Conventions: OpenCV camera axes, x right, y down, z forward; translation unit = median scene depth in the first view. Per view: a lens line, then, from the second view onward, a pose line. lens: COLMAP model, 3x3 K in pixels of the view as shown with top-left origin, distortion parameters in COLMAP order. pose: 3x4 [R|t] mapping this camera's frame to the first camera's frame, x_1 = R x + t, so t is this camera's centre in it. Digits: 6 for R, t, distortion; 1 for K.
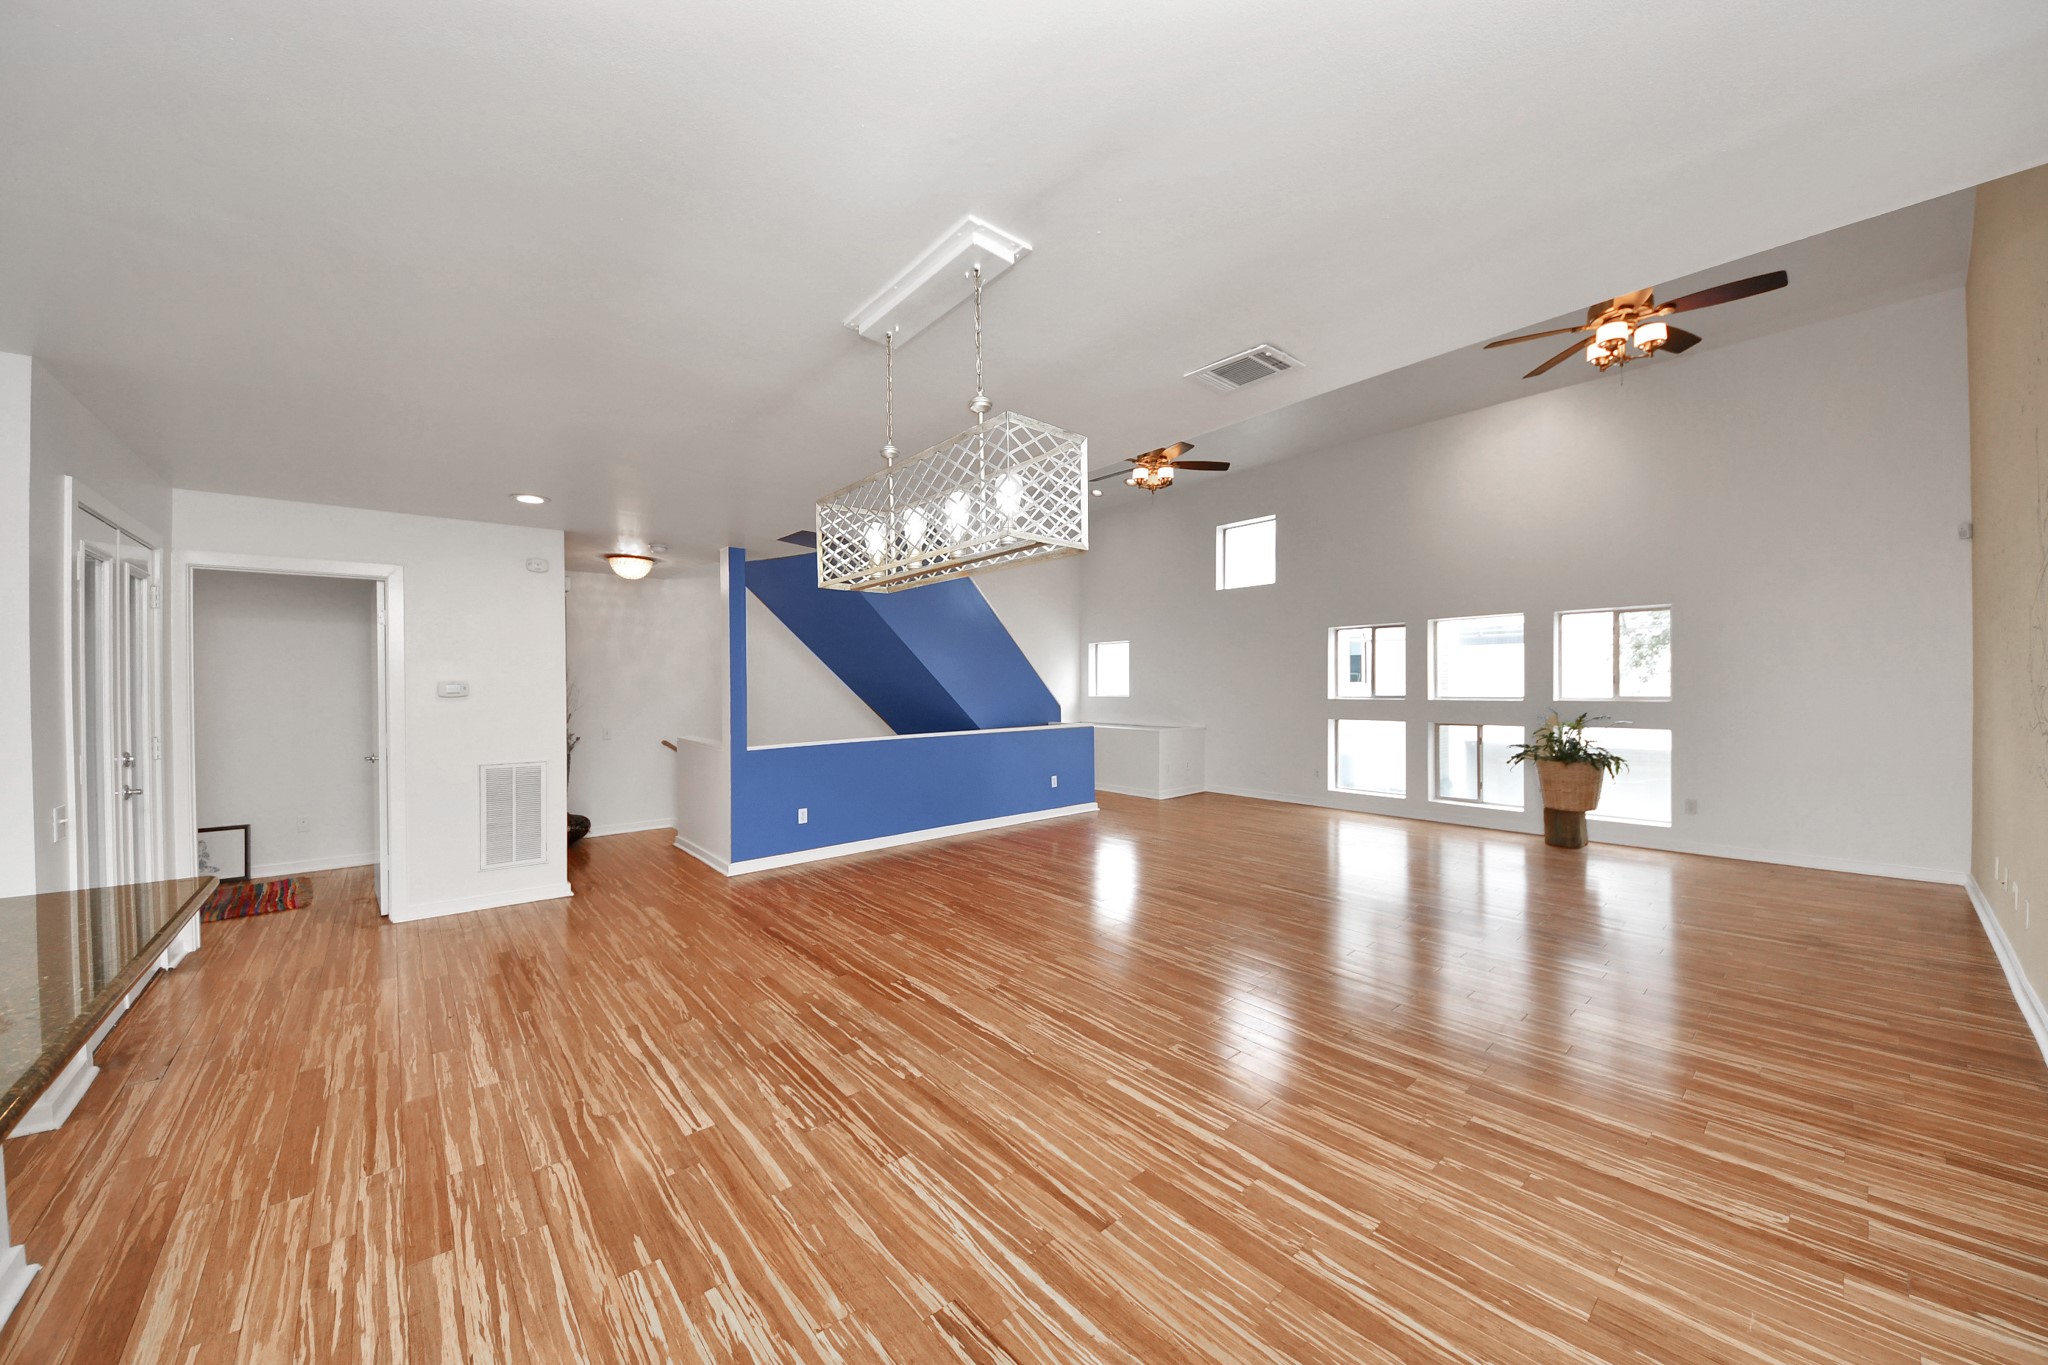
lens RADIAL K [[725.5, 0, 1018.5], [0, 725.5, 690.6], [0, 0, 1]] dist [0.029232, -0.019435]
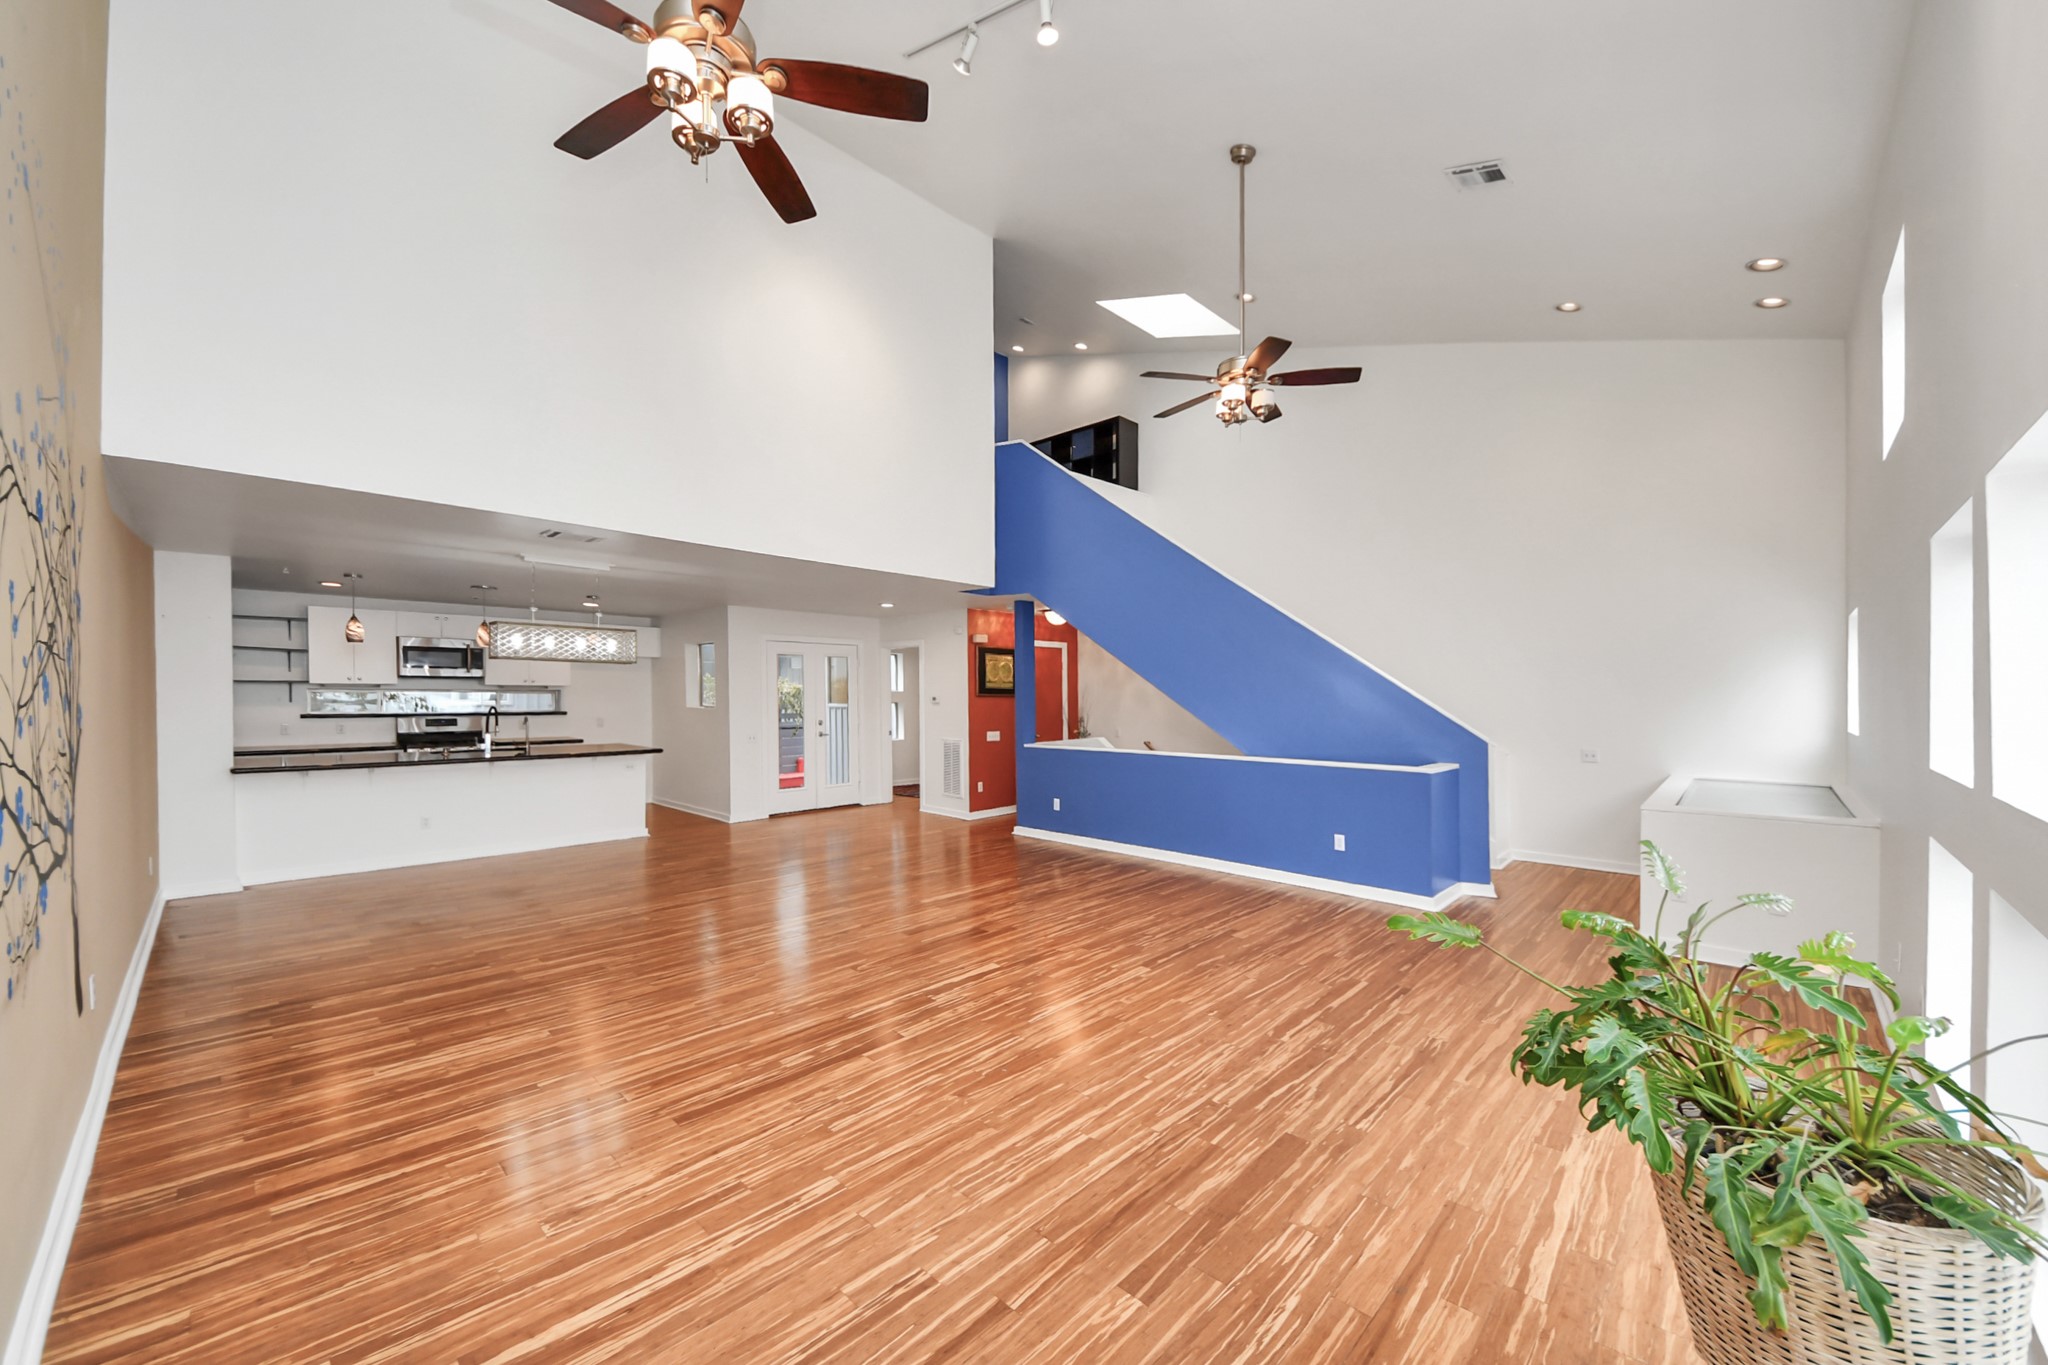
lens RADIAL K [[764.7, 0, 1012.0], [0, 764.7, 701.2], [0, 0, 1]] dist [-0.000017, 0.000094]
pose [[0.091716, 0.016868, -0.995642, 1.141290], [-0.008559, 0.999833, 0.016151, -0.025859], [0.995748, 0.007040, 0.091845, 0.941768]]
